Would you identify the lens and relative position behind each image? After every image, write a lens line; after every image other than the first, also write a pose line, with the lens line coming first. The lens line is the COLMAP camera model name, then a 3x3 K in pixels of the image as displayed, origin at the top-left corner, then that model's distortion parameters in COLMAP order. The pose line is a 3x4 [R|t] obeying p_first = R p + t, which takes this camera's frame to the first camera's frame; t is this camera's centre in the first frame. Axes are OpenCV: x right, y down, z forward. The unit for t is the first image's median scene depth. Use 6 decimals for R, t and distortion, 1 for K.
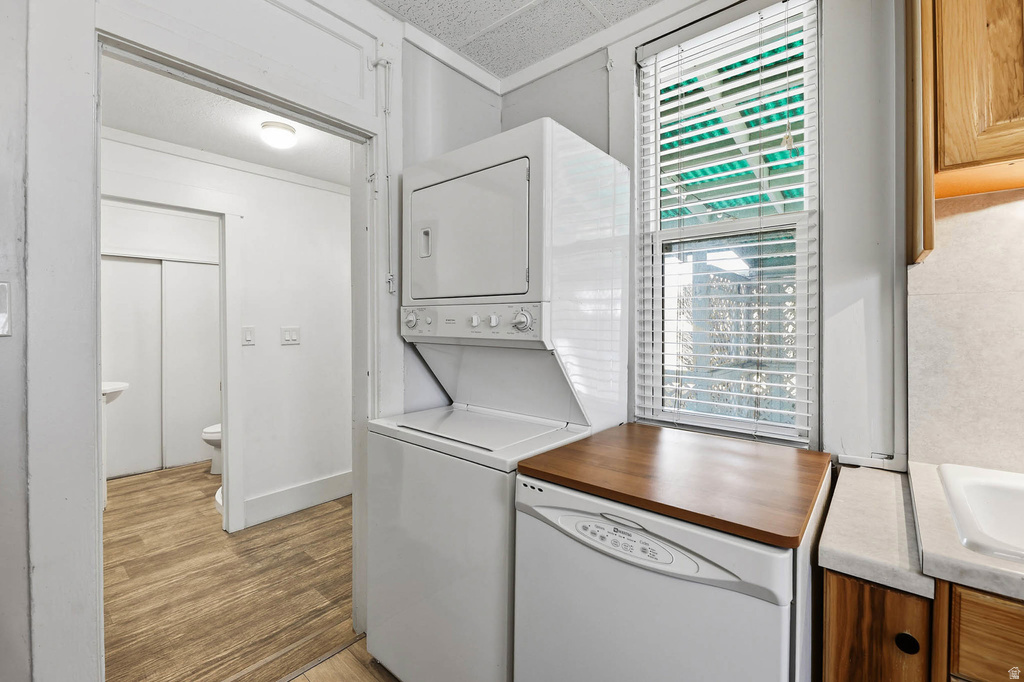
lens RADIAL K [[434.6, 0, 495.5], [0, 434.6, 329.9], [0, 0, 1]] dist [-0.002190, -0.000411]
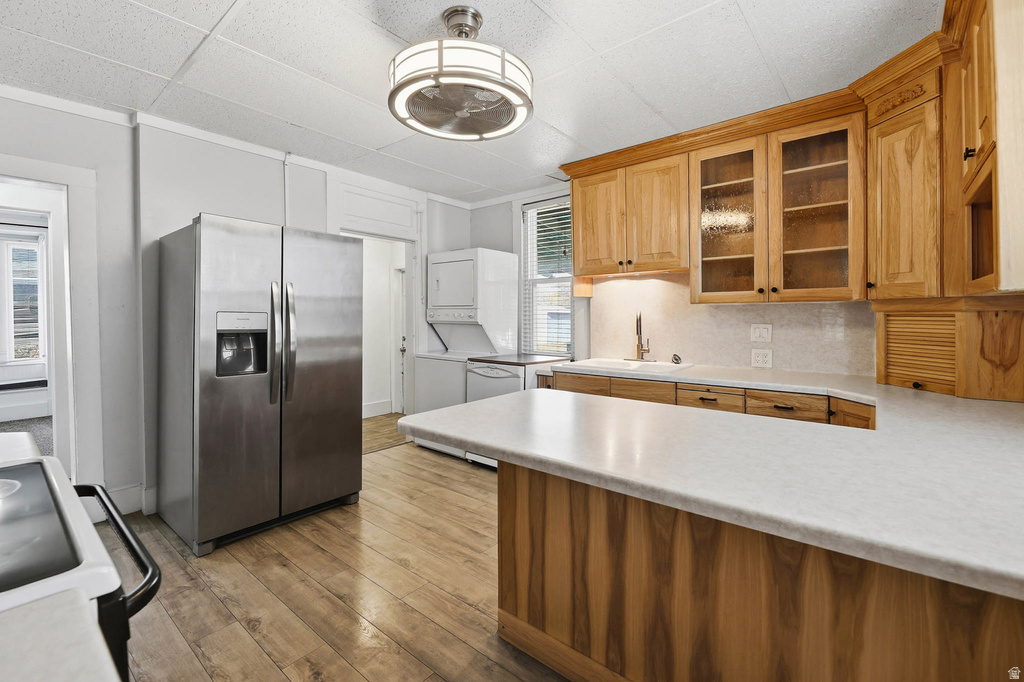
lens RADIAL K [[435.4, 0, 515.2], [0, 435.4, 322.1], [0, 0, 1]] dist [-0.001174, -0.000181]
pose [[0.998541, -0.002085, 0.053967, 0.155553], [0.001910, 0.999993, 0.003294, 0.014376], [-0.053974, -0.003186, 0.998537, -1.543587]]
